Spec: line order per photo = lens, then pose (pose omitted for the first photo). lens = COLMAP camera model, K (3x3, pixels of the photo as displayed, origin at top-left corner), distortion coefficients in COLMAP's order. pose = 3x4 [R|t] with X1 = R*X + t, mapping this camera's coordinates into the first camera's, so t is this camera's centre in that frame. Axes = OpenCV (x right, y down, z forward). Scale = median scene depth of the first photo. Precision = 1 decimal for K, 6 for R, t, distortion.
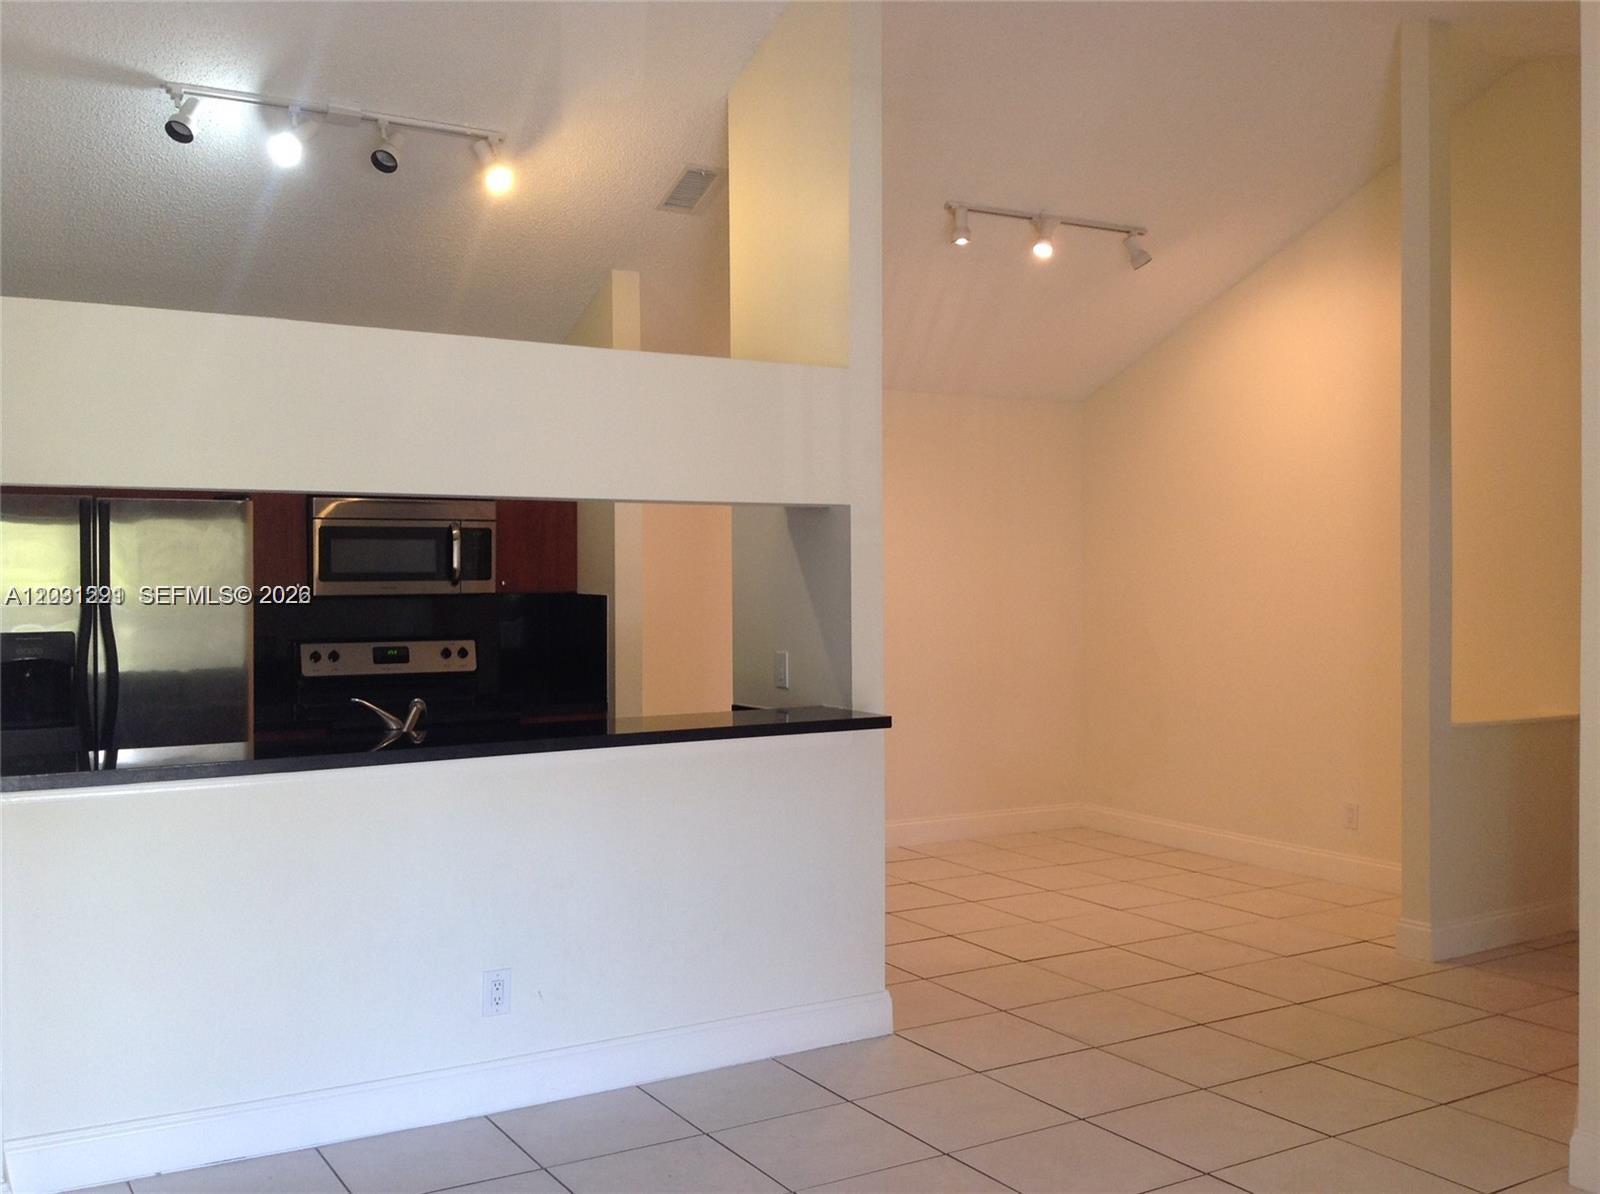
lens RADIAL K [[1559.2, 0, 801.7], [0, 1559.2, 597.3], [0, 0, 1]] dist [0.131093, 0.000000]
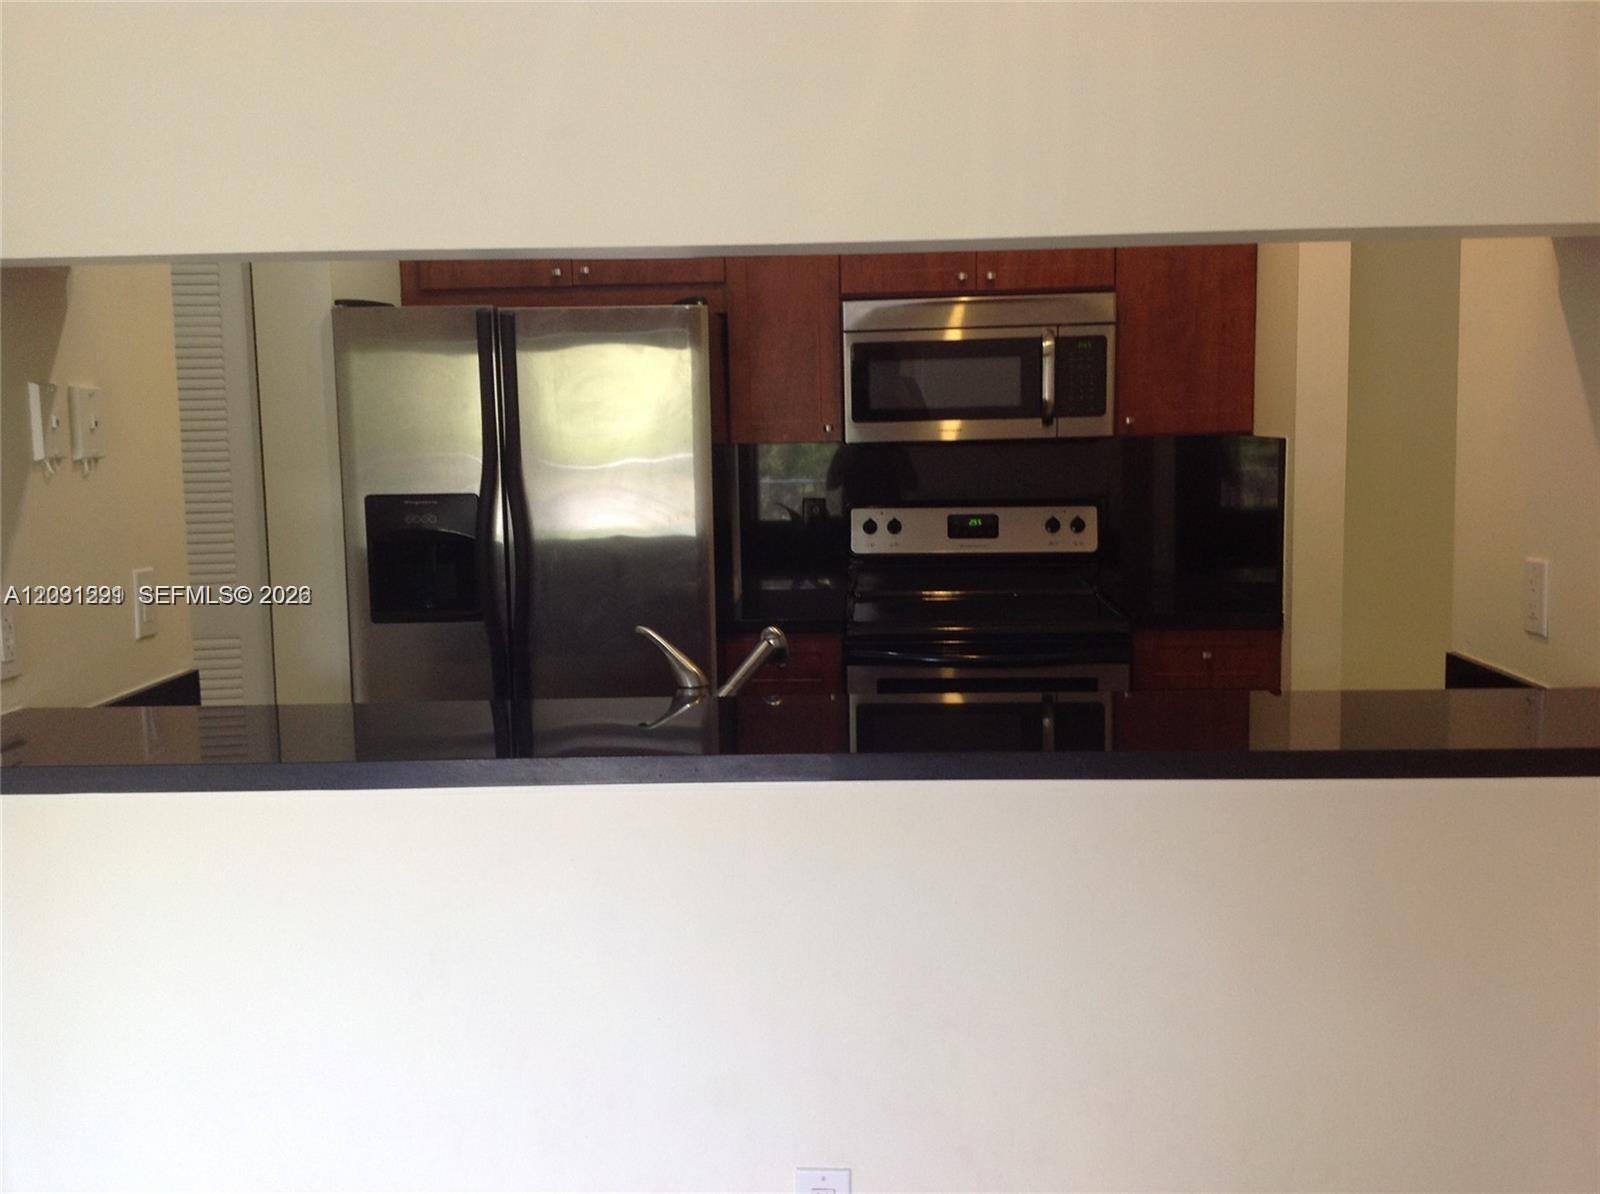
lens RADIAL K [[1559.2, 0, 797.3], [0, 1559.2, 589.3], [0, 0, 1]] dist [0.131093, 0.000000]
pose [[0.841427, 0.049722, -0.538078, 0.049834], [0.003770, 0.995193, 0.097858, -0.003842], [0.540358, -0.084369, 0.837195, 0.380231]]
